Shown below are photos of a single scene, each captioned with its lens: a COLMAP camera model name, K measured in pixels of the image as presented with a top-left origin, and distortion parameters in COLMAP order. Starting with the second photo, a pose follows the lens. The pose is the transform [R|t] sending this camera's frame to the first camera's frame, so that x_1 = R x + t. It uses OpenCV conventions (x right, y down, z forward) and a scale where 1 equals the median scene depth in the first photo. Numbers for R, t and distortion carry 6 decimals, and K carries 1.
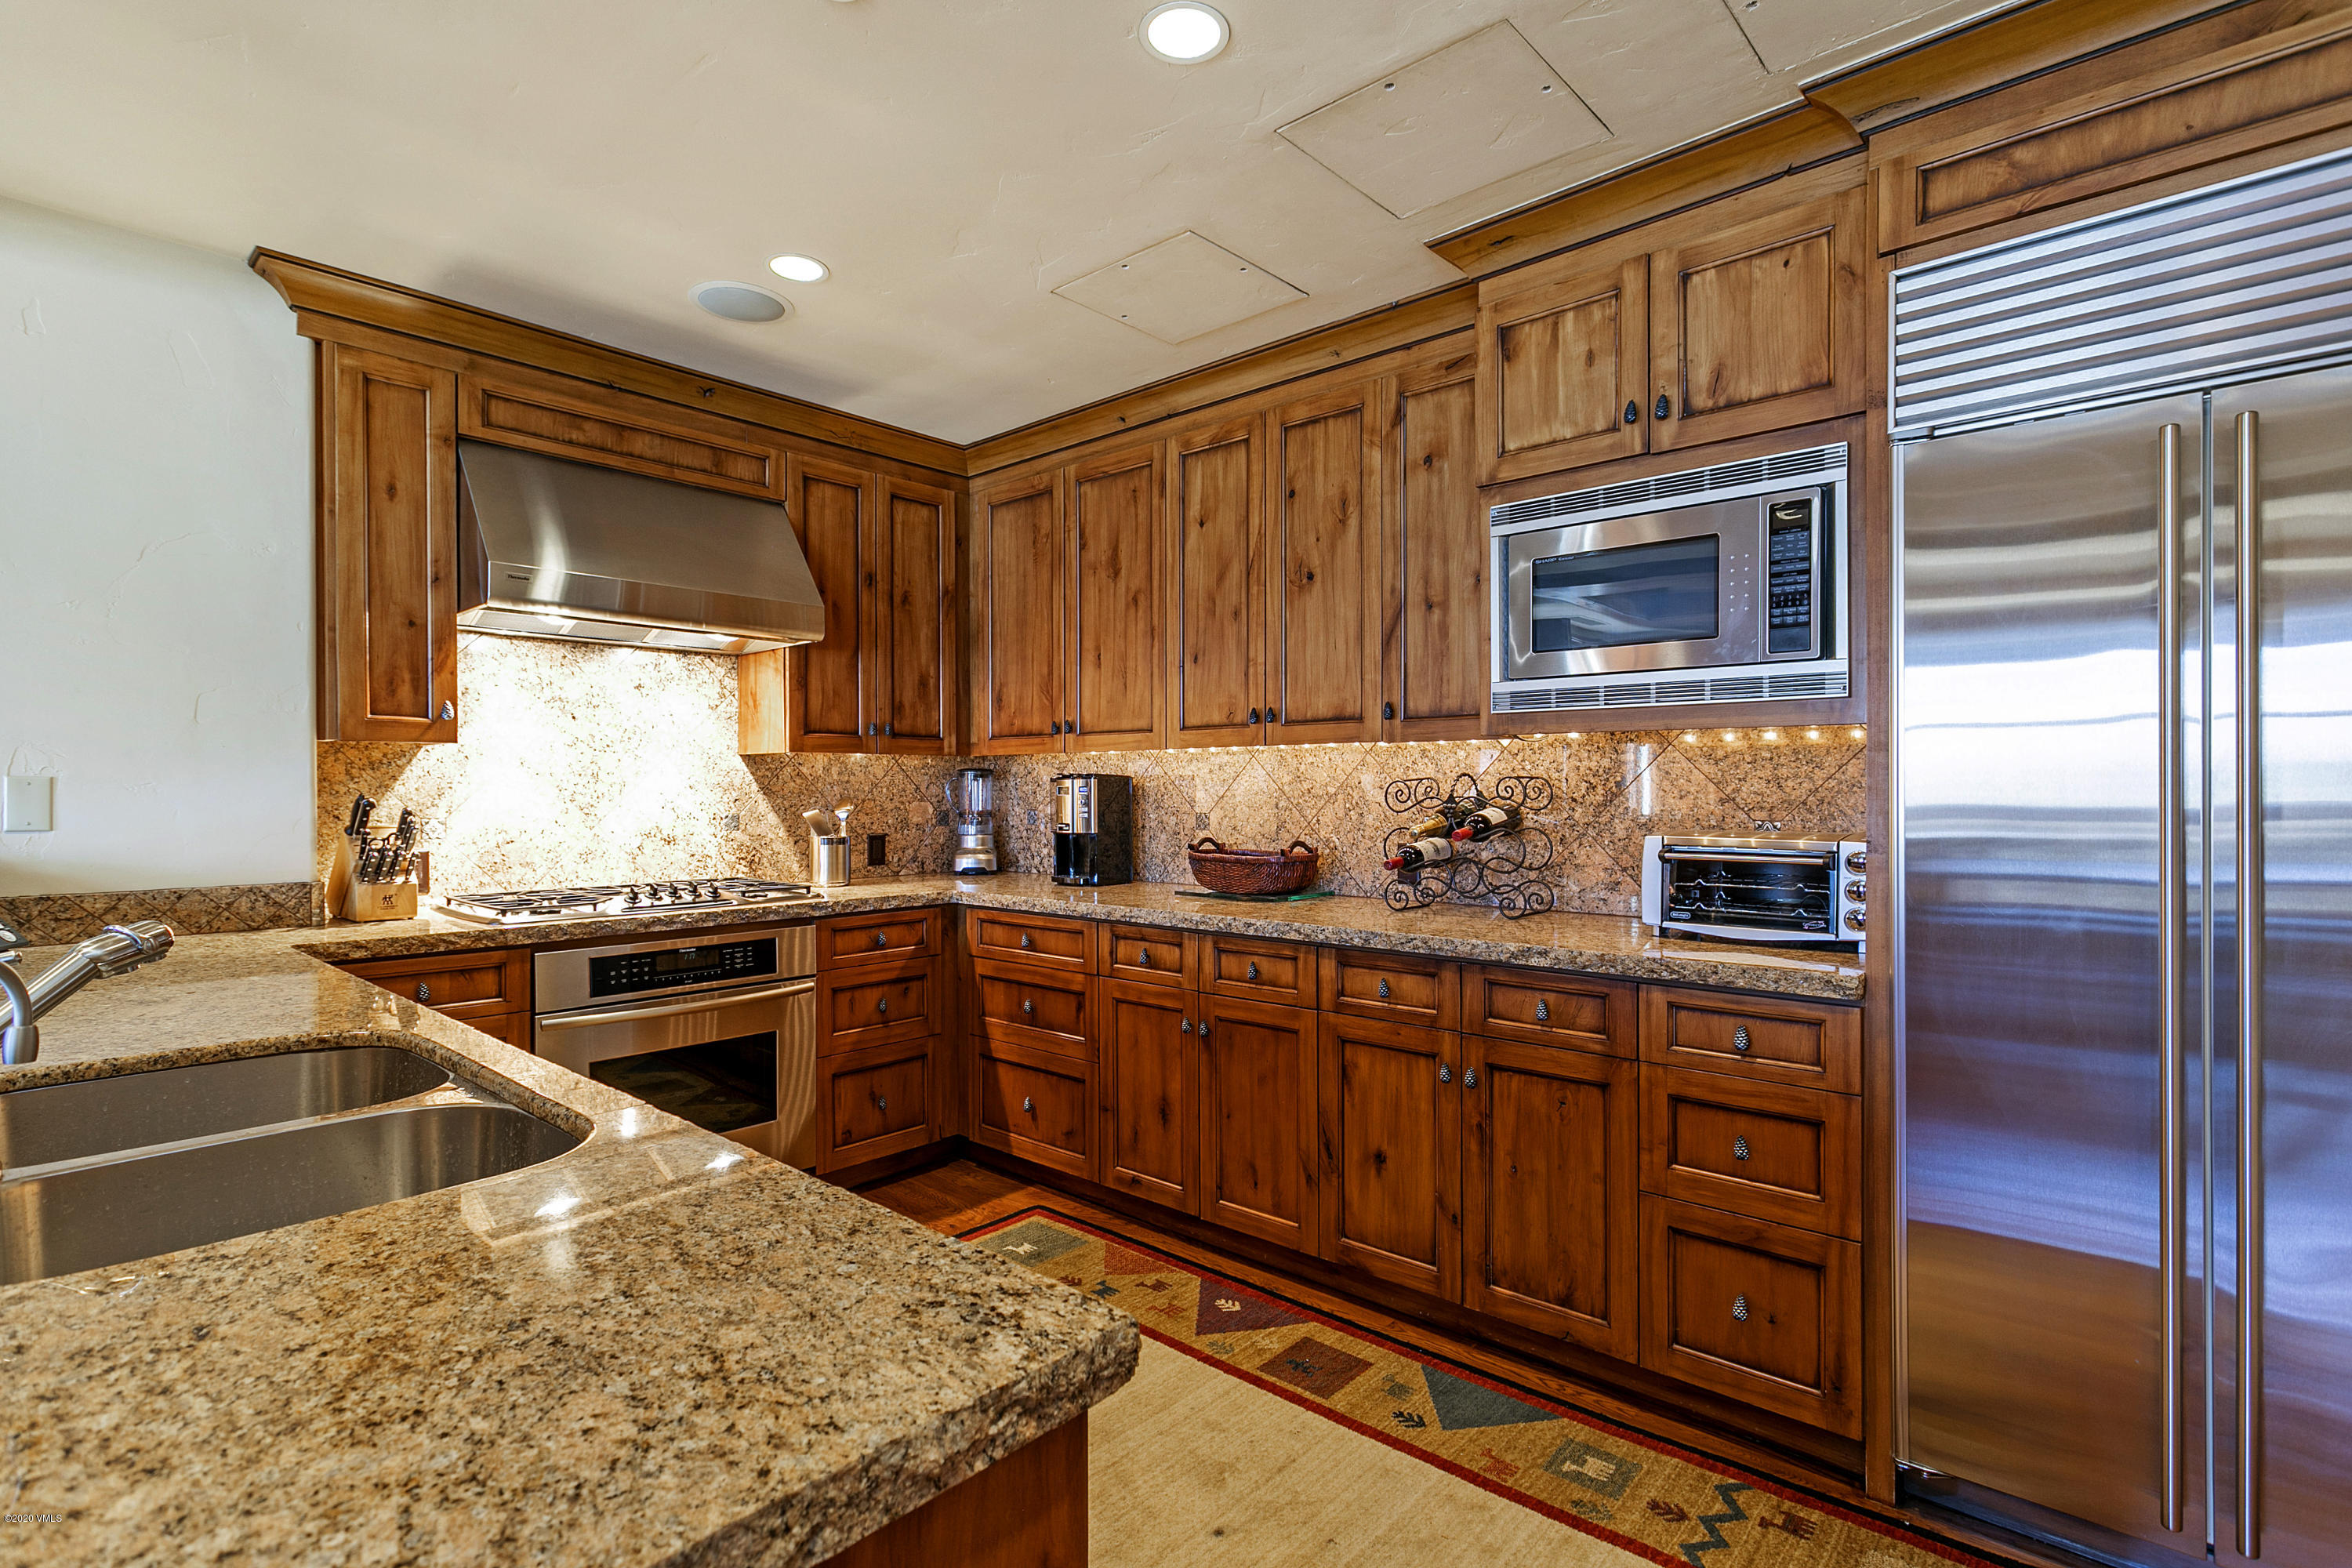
lens RADIAL K [[1118.6, 0, 1166.7], [0, 1118.6, 796.4], [0, 0, 1]] dist [0.003285, 0.001287]
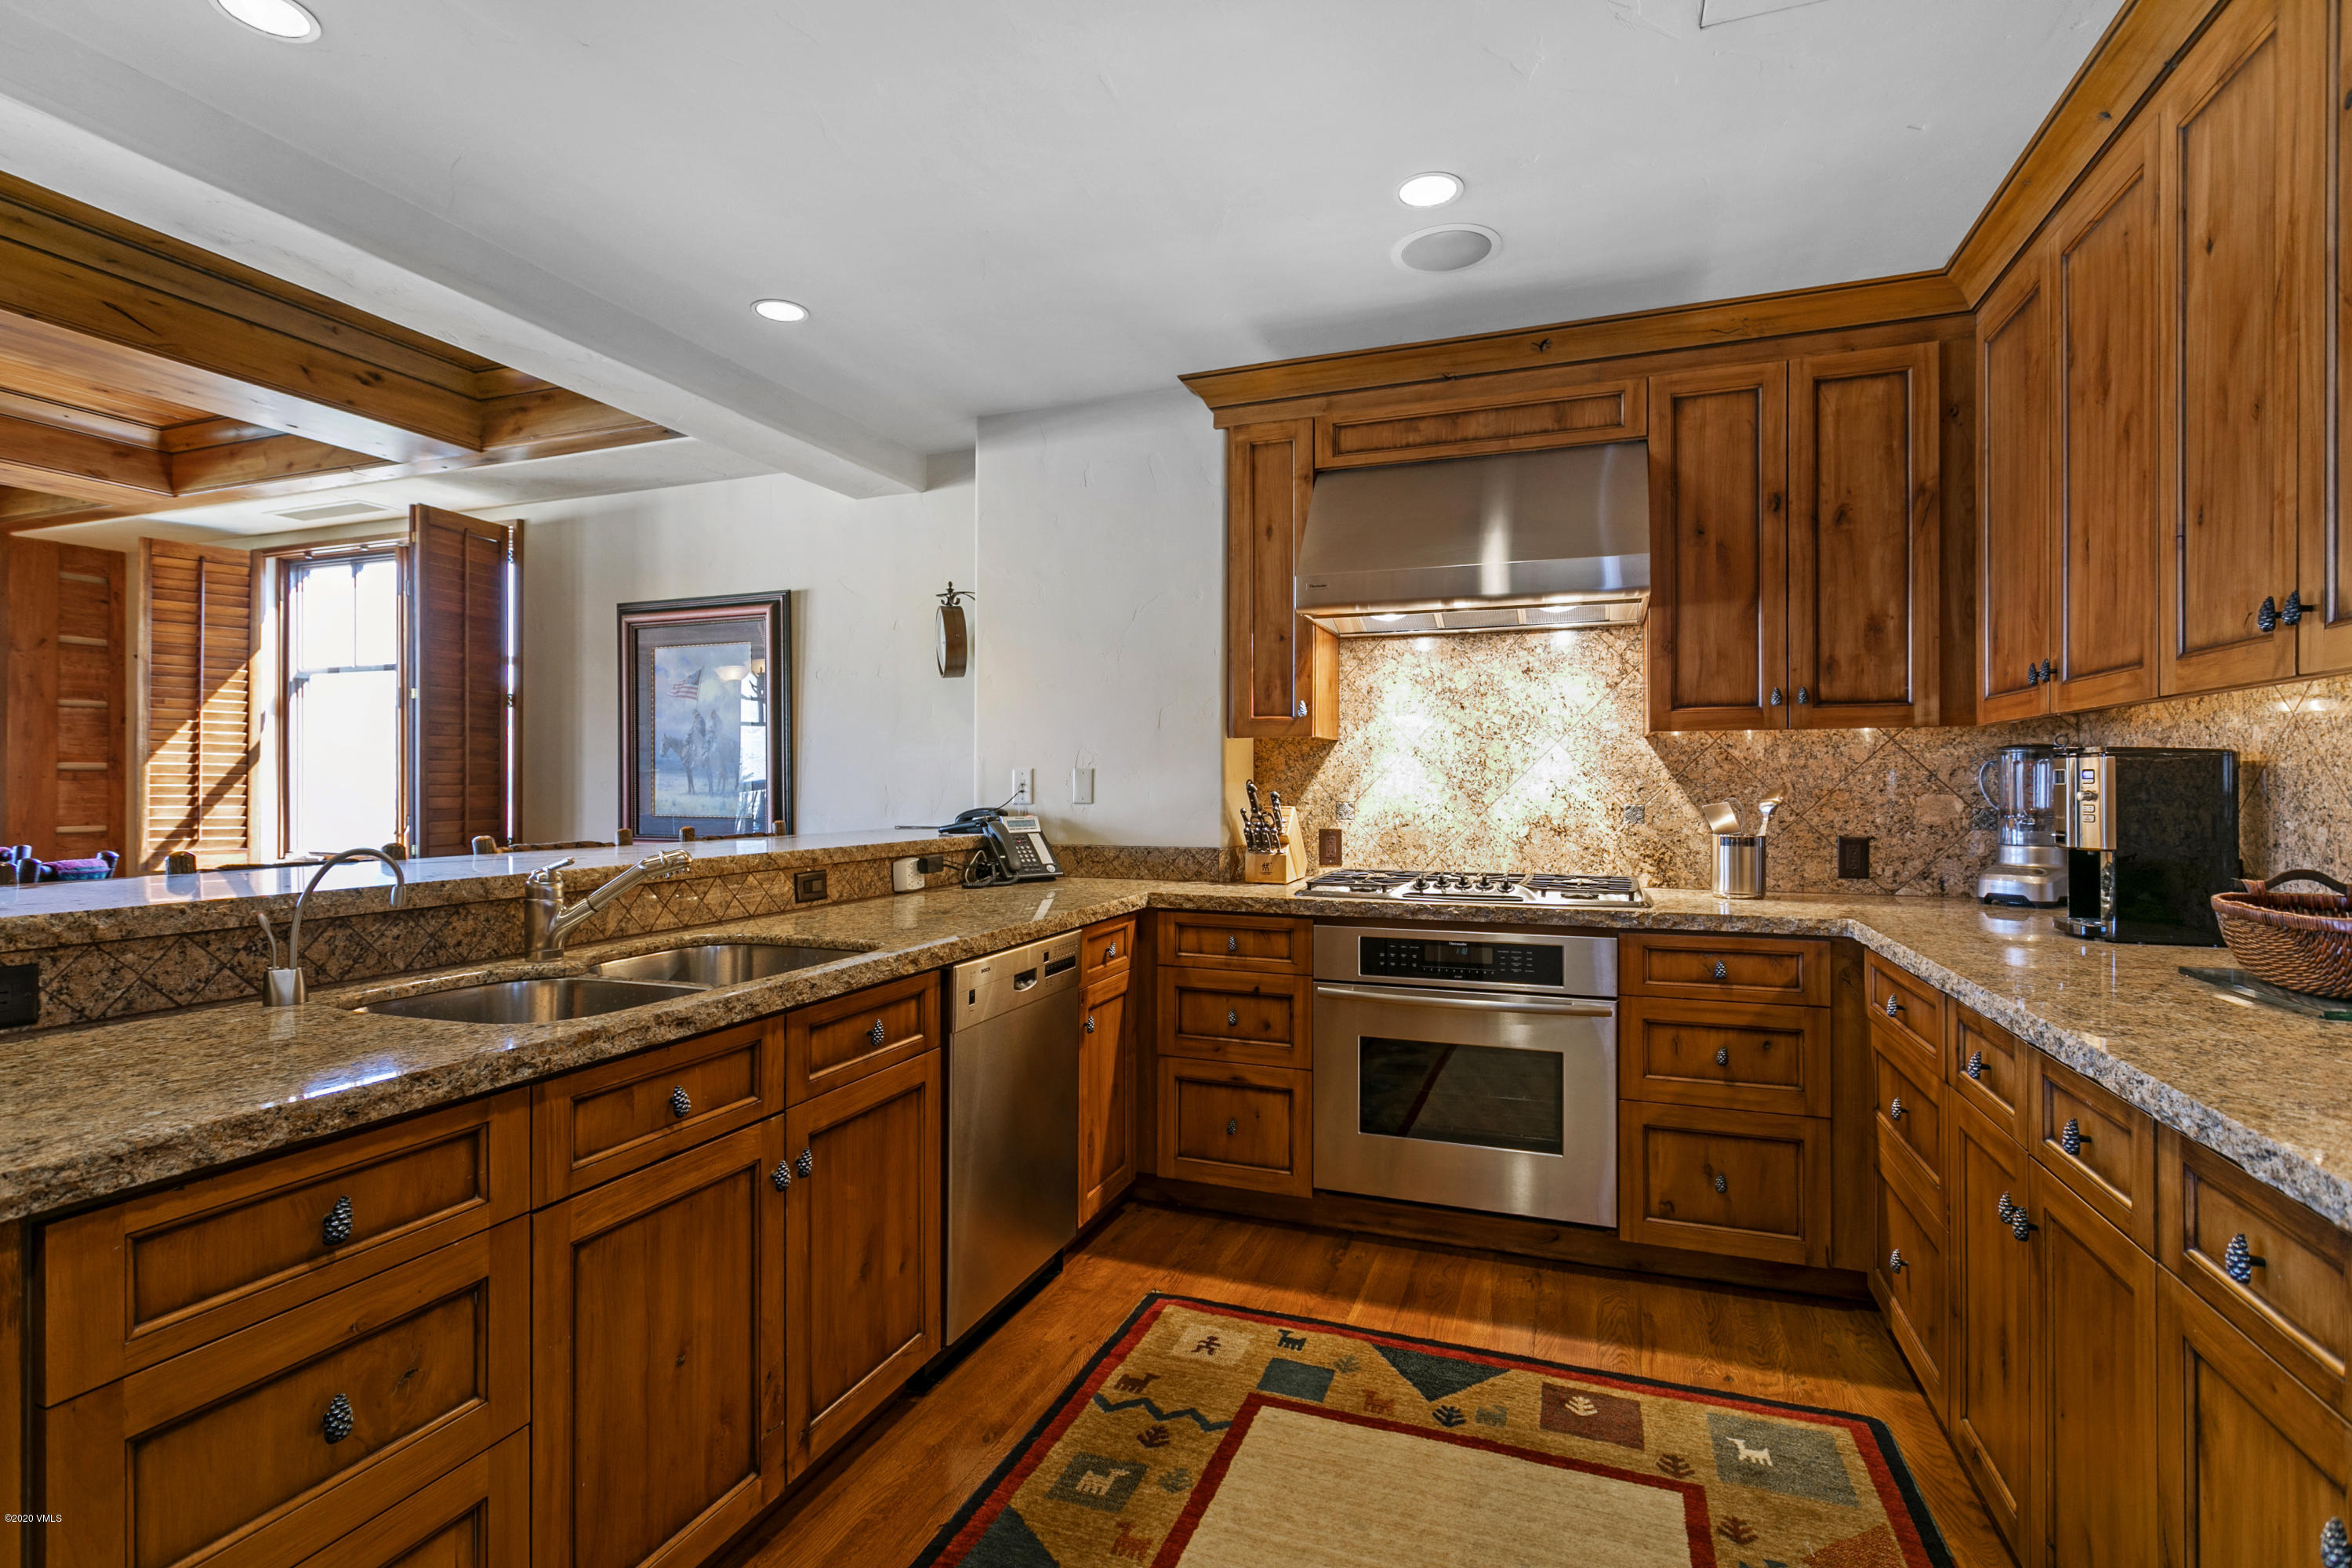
lens RADIAL K [[1118.6, 0, 1196.4], [0, 1118.6, 783.8], [0, 0, 1]] dist [0.003285, 0.001287]
pose [[0.369110, 0.001756, -0.929384, 0.345947], [-0.006606, 0.999978, -0.000734, 0.002603], [0.929362, 0.006410, 0.369113, 0.401759]]
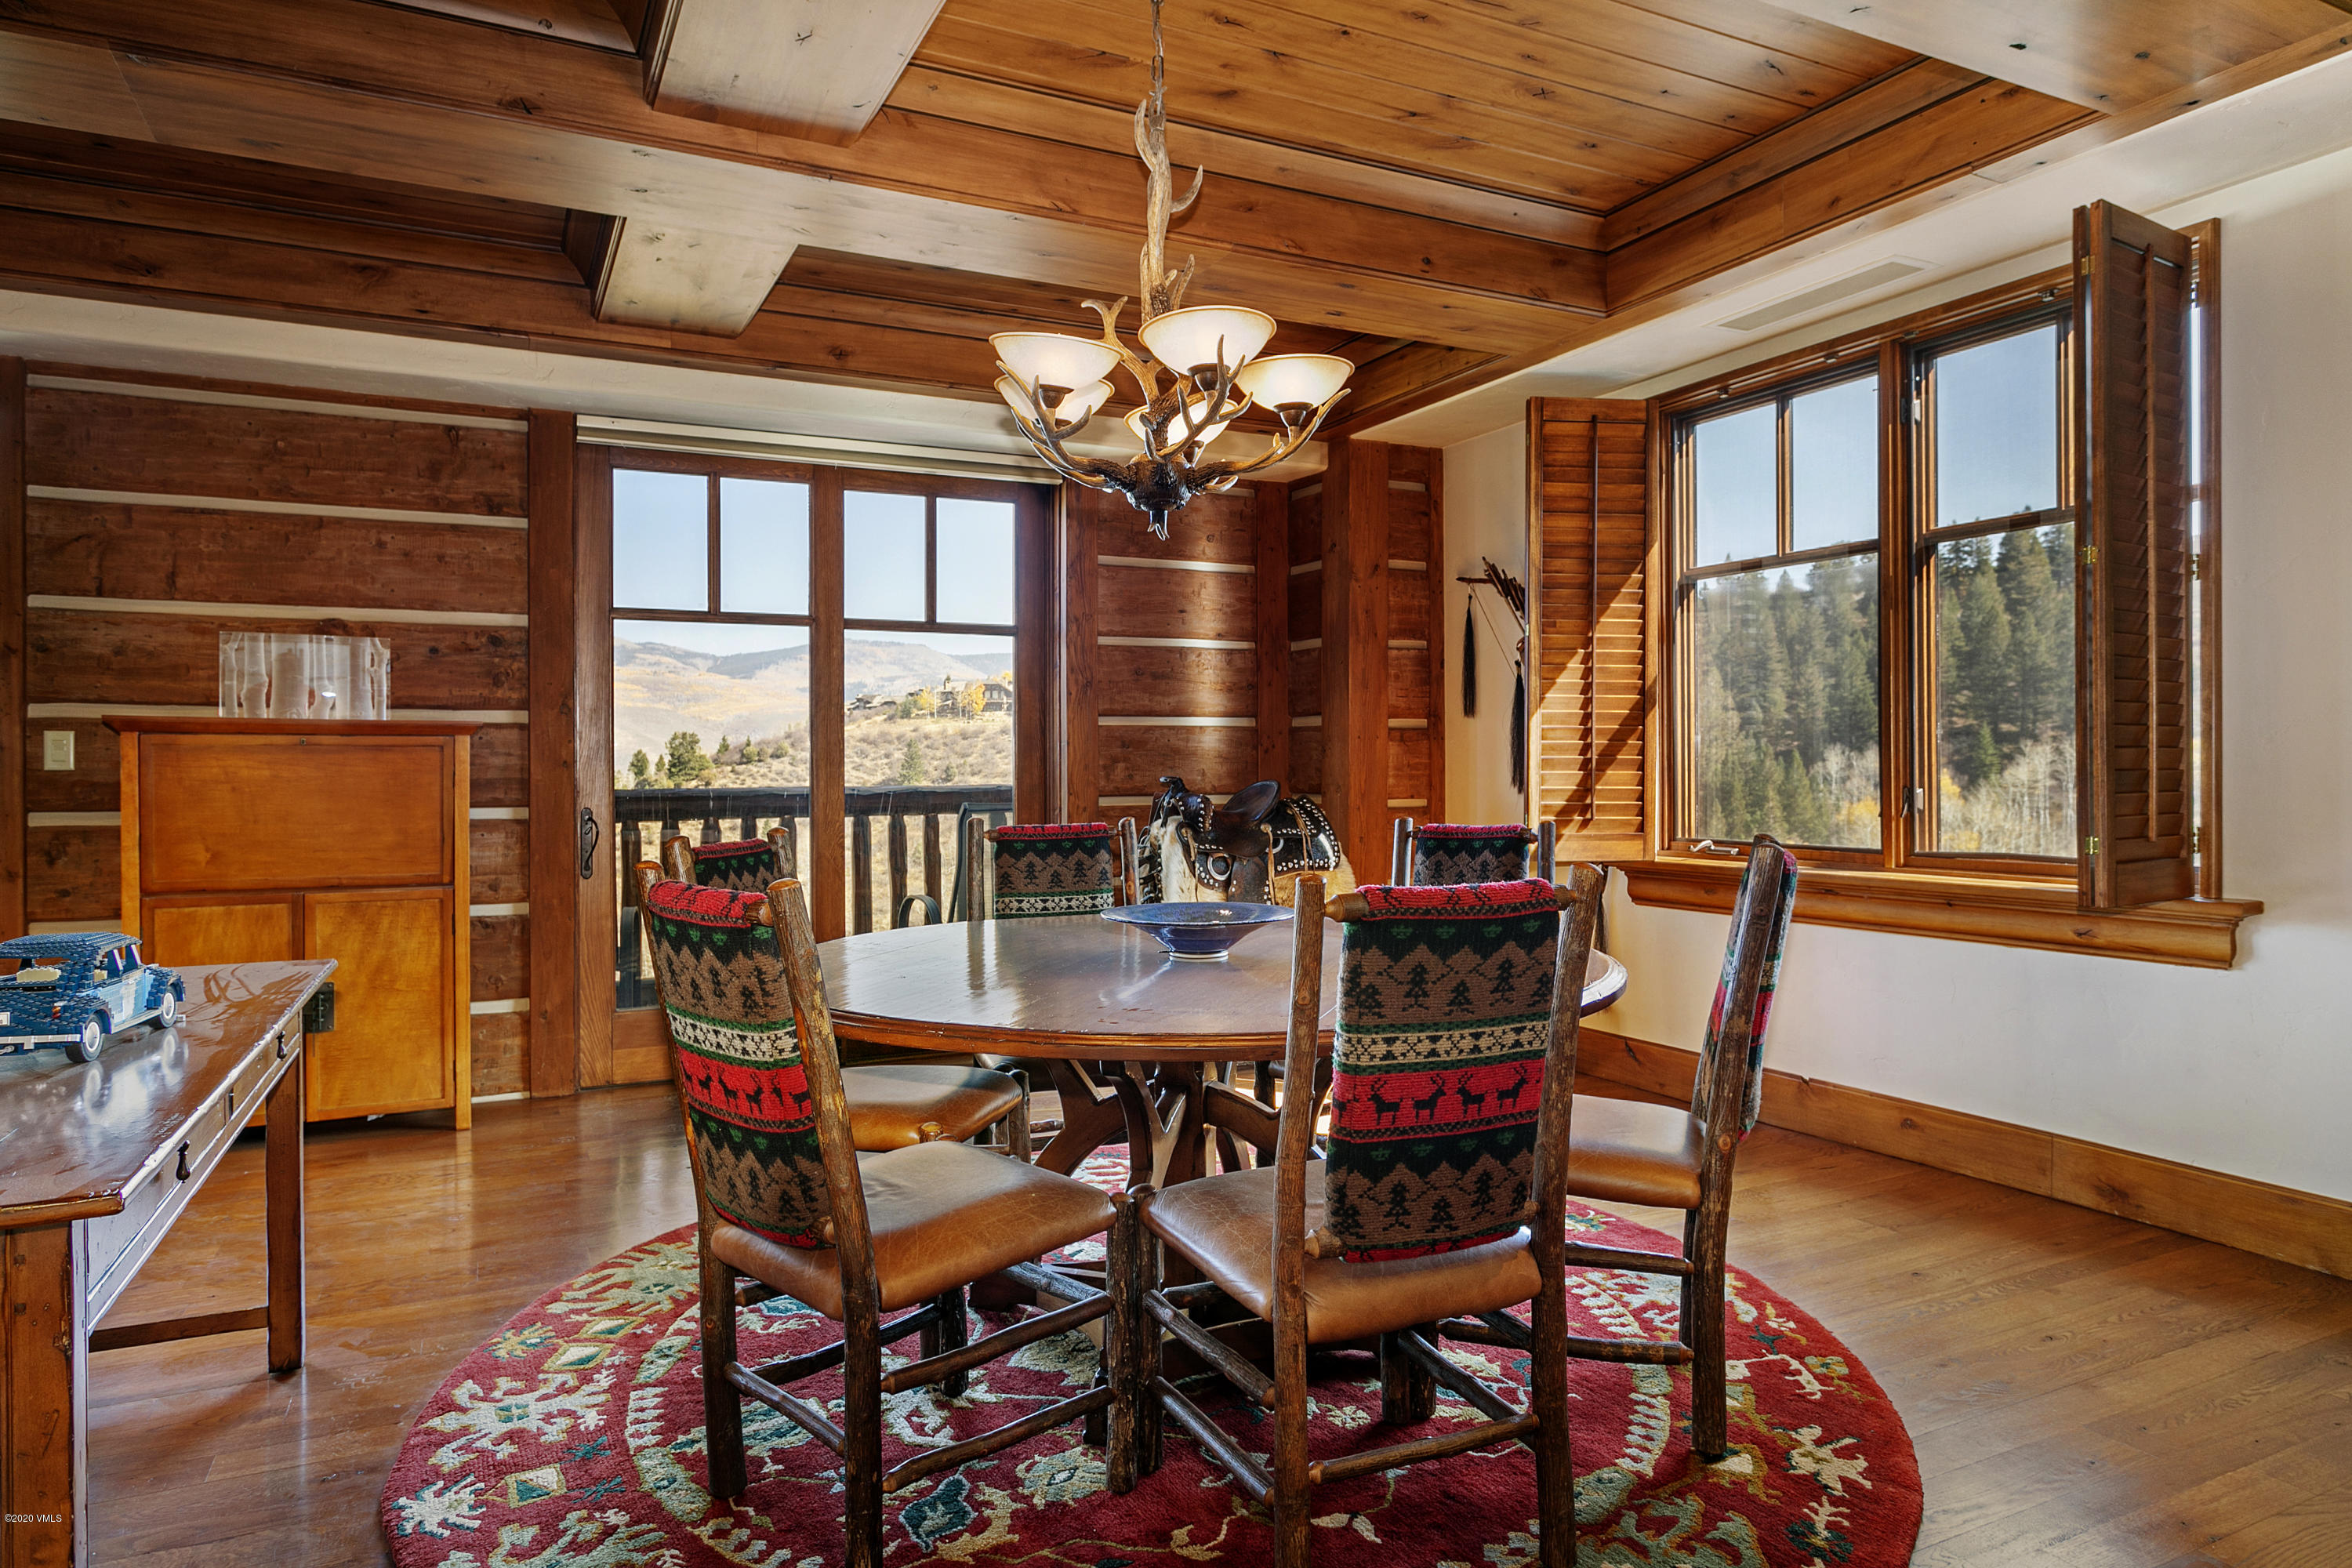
lens RADIAL K [[1432.0, 0, 1186.1], [0, 1432.0, 770.1], [0, 0, 1]] dist [-0.008399, 0.005469]
pose [[-0.364581, 0.006282, -0.931150, -0.183371], [-0.000121, 0.999977, 0.006794, 0.032110], [0.931171, 0.002590, -0.364572, -0.188428]]
